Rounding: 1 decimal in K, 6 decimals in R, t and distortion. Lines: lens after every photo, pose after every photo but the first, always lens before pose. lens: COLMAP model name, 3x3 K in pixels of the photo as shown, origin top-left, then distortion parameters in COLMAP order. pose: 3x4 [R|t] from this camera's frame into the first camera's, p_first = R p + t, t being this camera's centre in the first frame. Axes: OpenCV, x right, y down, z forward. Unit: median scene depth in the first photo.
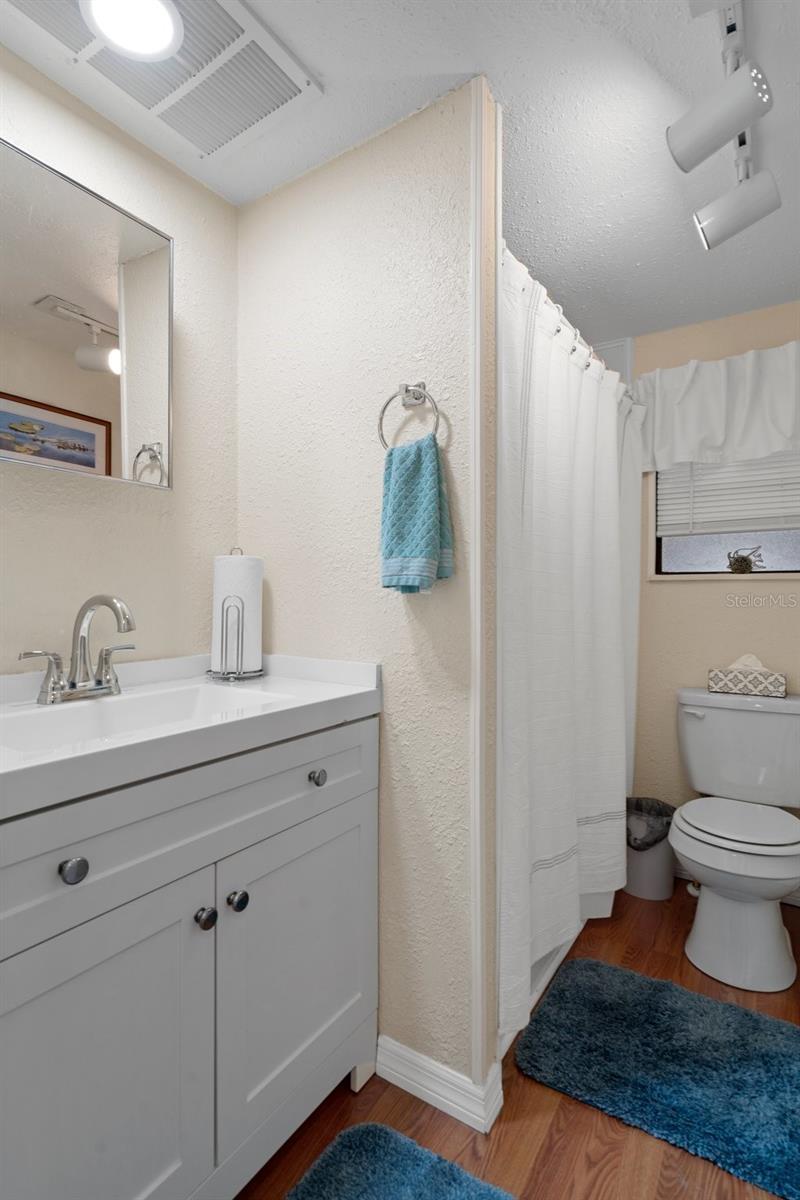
lens RADIAL K [[590.1, 0, 395.2], [0, 590.1, 597.2], [0, 0, 1]] dist [0.005662, 0.000849]
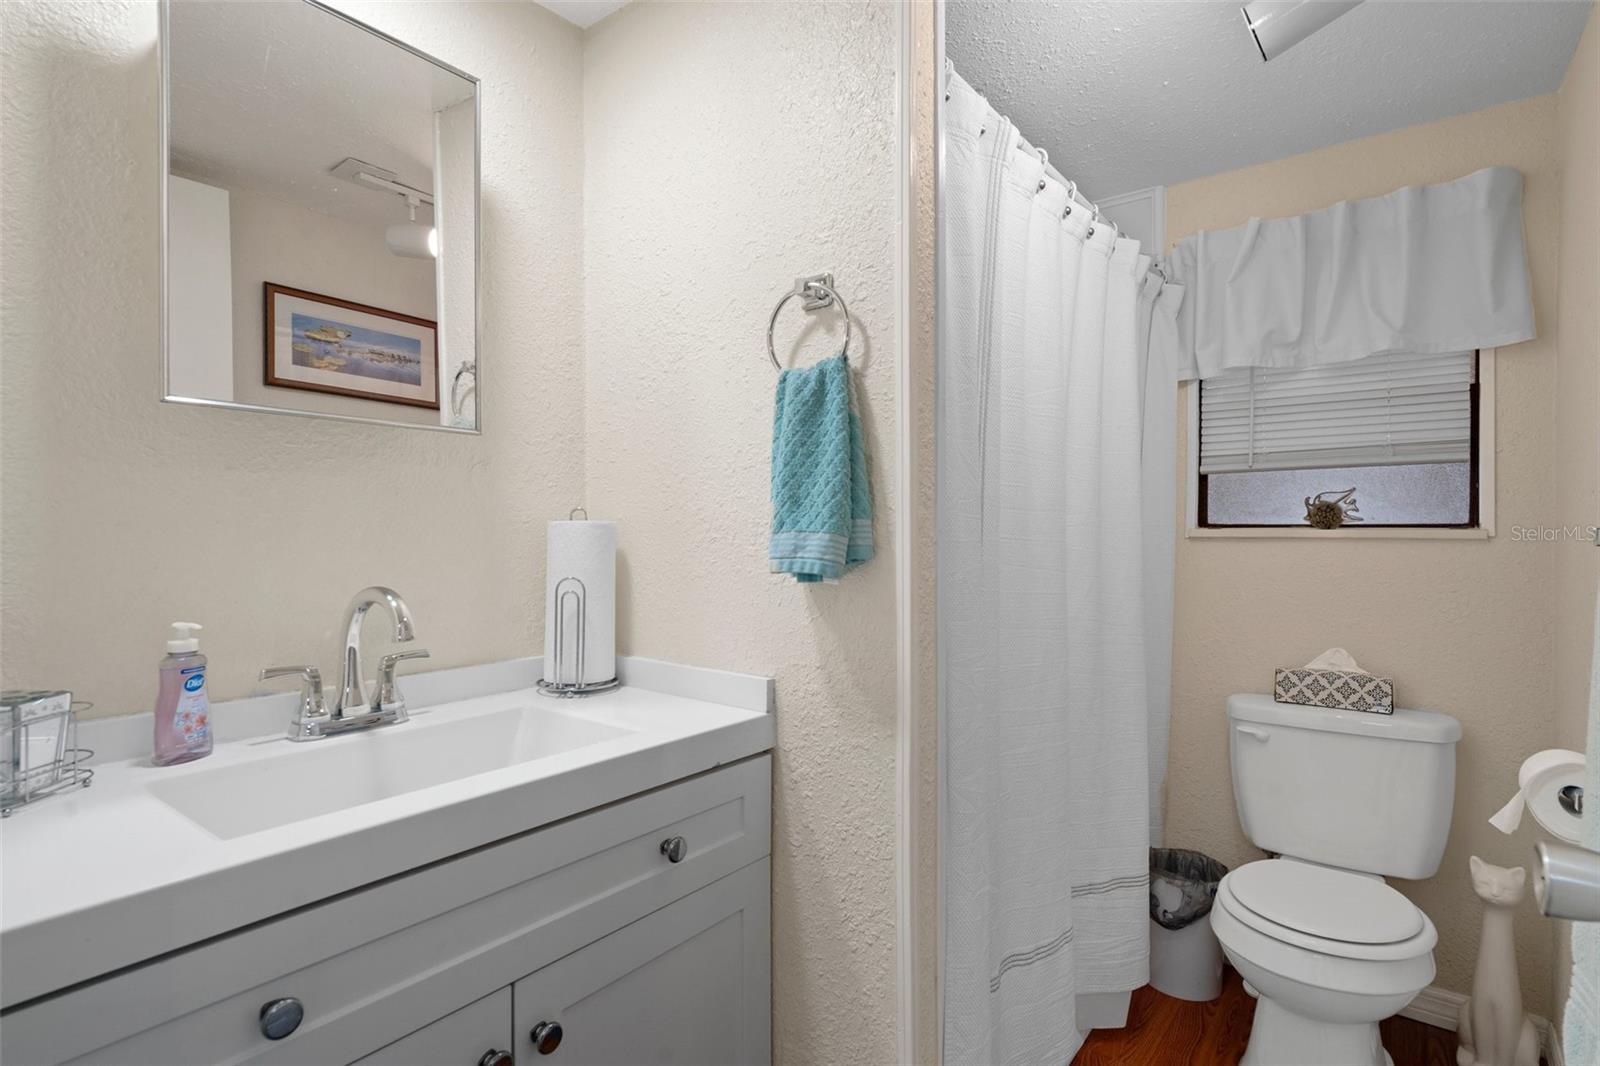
lens RADIAL K [[786.7, 0, 805.4], [0, 786.7, 536.1], [0, 0, 1]] dist [0.005662, 0.000849]
pose [[0.997385, -0.001050, -0.072271, 0.074867], [0.001751, 0.999952, 0.009633, -0.059866], [0.072257, -0.009734, 0.997339, 0.069323]]
